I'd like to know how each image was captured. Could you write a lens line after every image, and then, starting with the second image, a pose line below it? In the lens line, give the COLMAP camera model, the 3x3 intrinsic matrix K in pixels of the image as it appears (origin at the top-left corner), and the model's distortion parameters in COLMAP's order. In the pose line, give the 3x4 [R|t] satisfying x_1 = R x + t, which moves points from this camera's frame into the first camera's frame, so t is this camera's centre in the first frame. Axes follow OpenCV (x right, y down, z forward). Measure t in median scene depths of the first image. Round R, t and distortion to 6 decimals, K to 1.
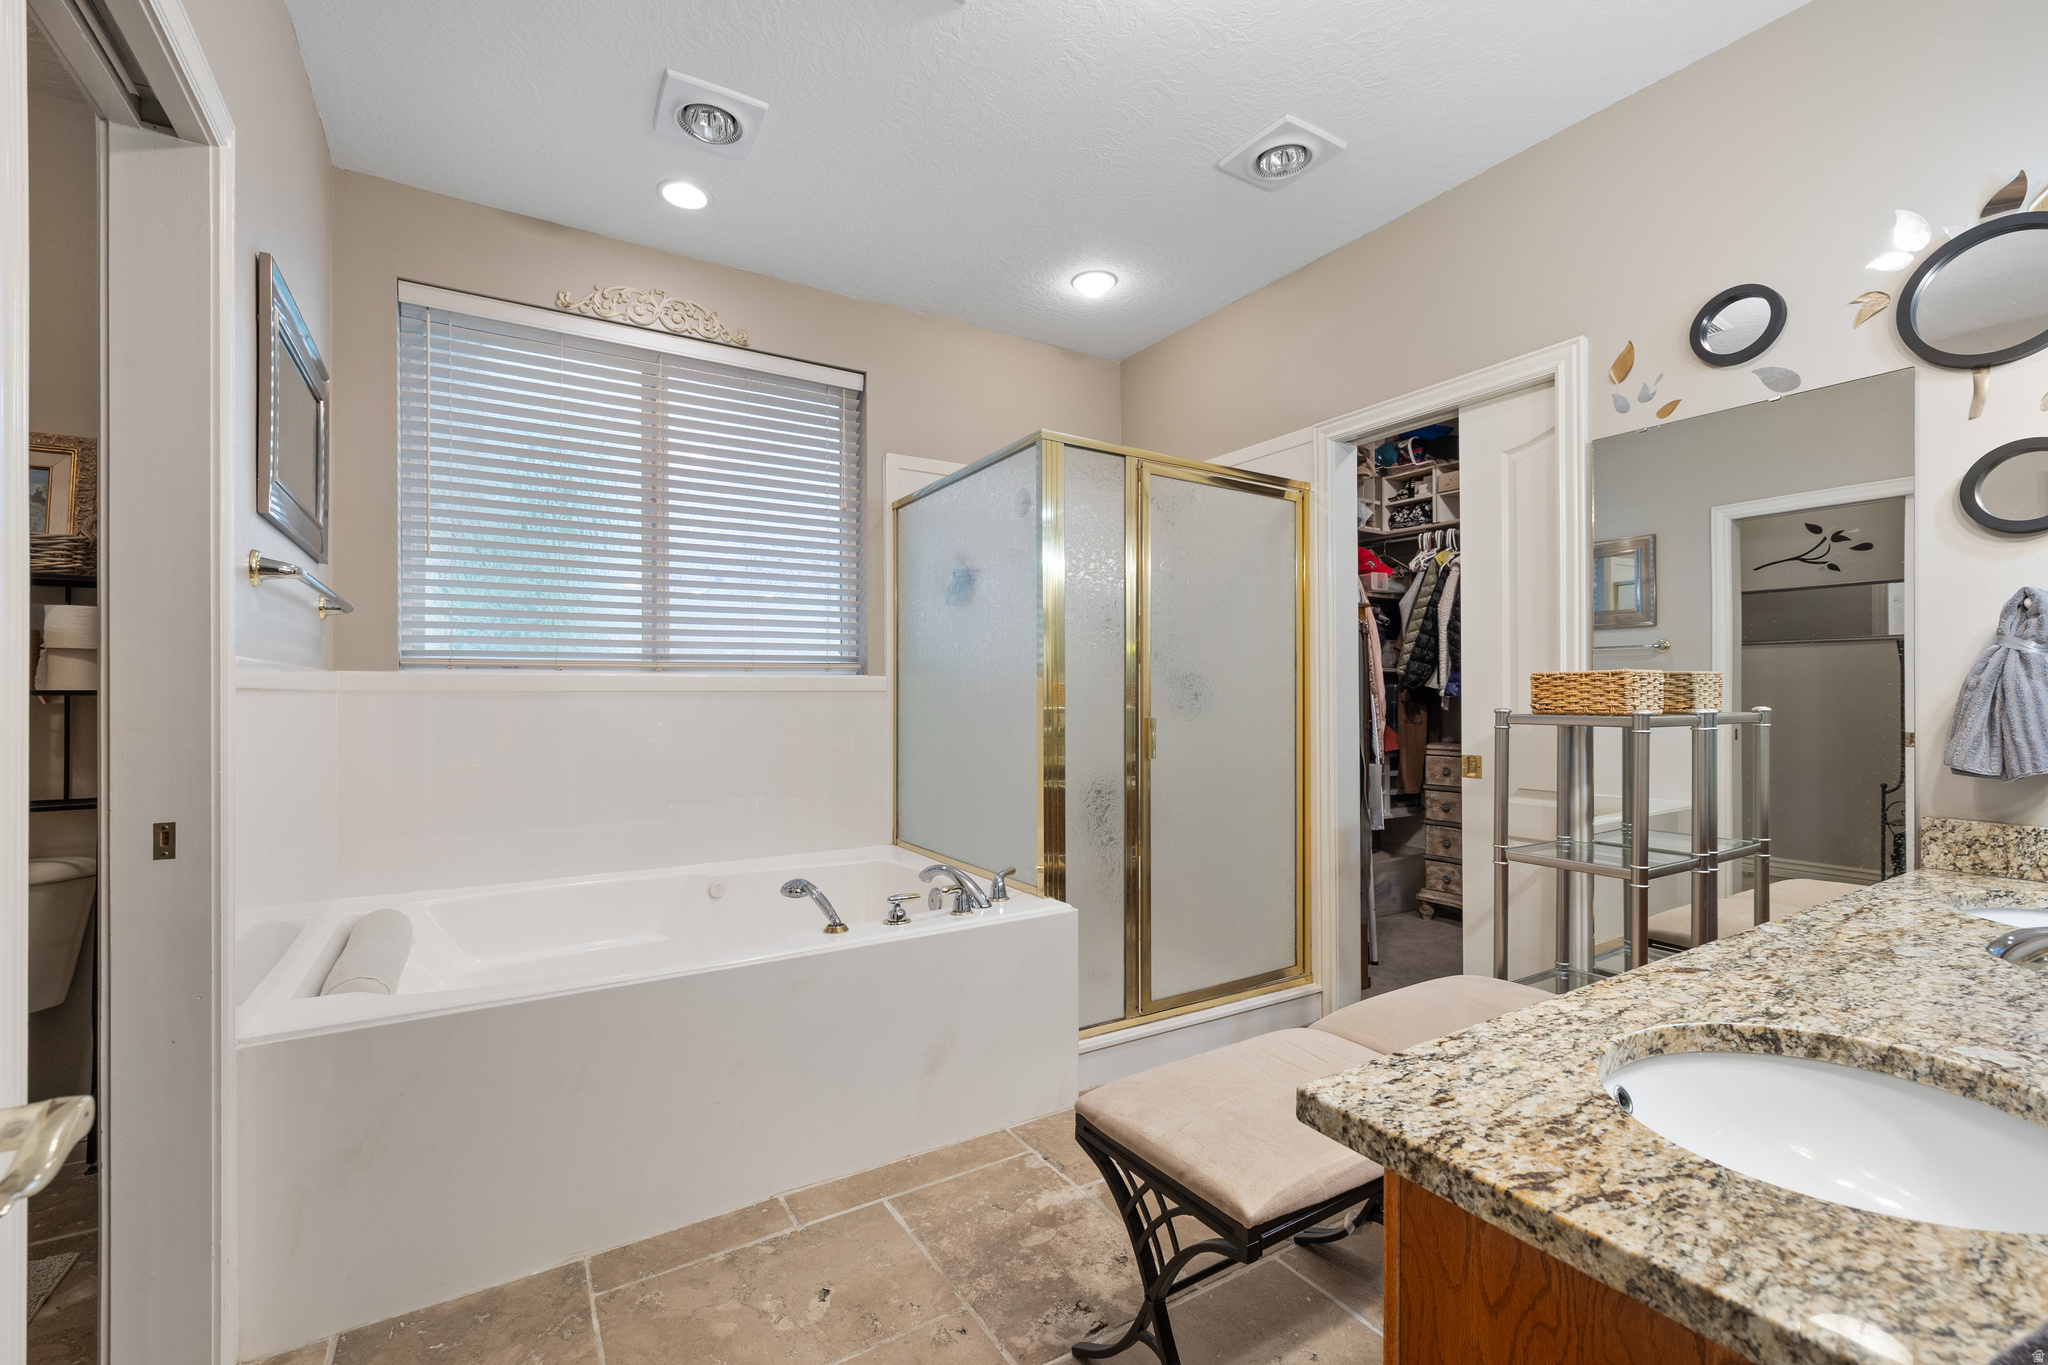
lens RADIAL K [[871.3, 0, 1019.5], [0, 871.3, 689.3], [0, 0, 1]] dist [0.000228, -0.000118]
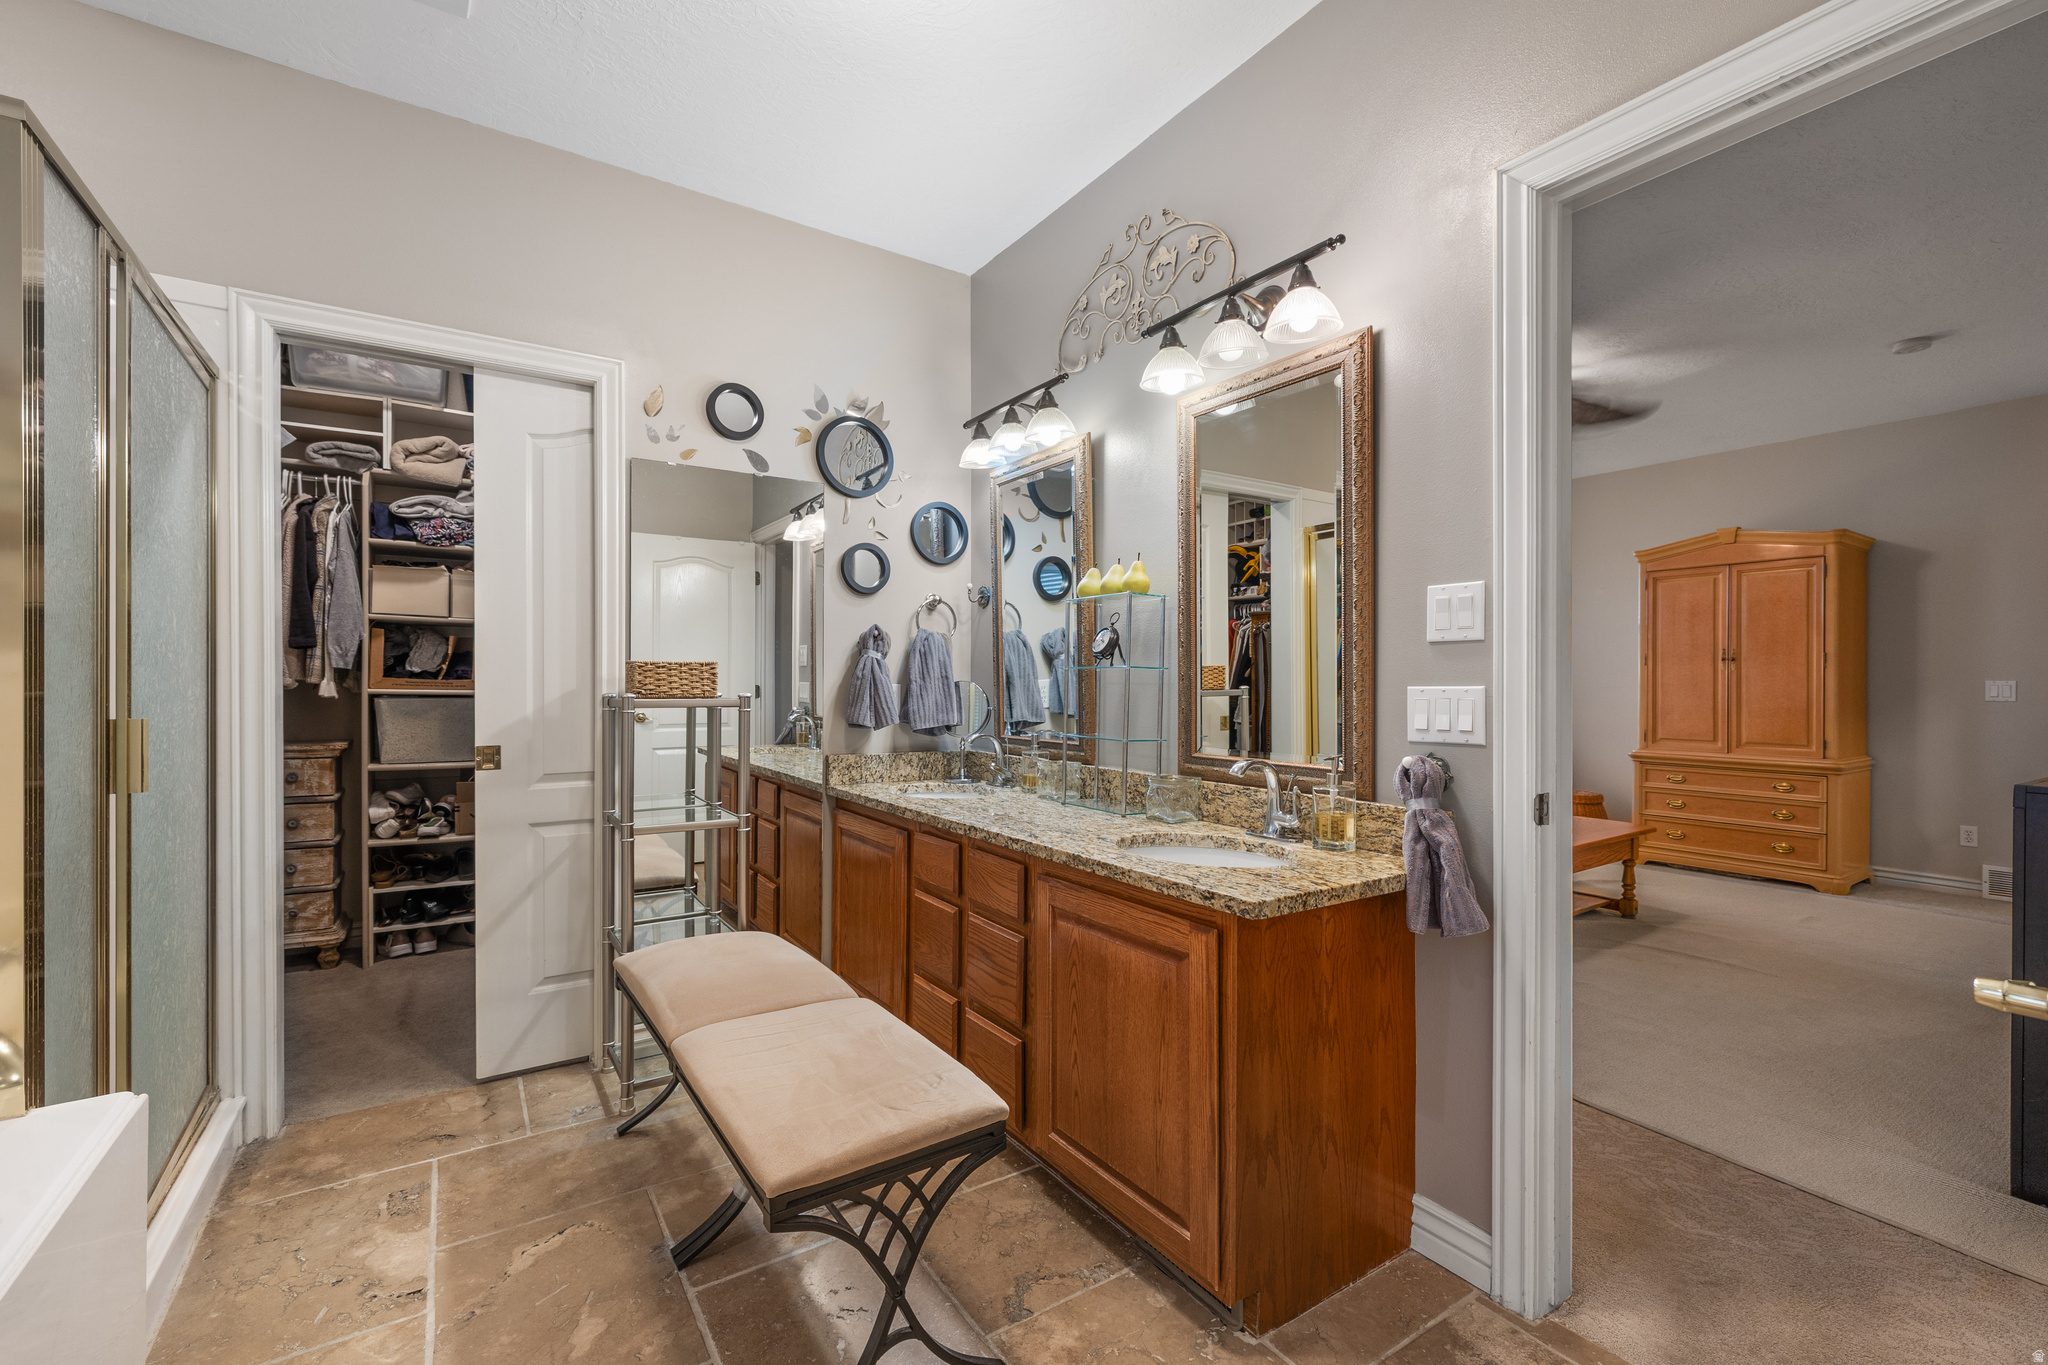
lens RADIAL K [[860.0, 0, 1026.4], [0, 860.0, 671.4], [0, 0, 1]] dist [0.000199, -0.000063]
pose [[-0.041101, 0.005625, 0.999139, -0.550423], [-0.011046, 0.999920, -0.006084, -0.003915], [-0.999094, -0.011287, -0.041036, 0.589040]]
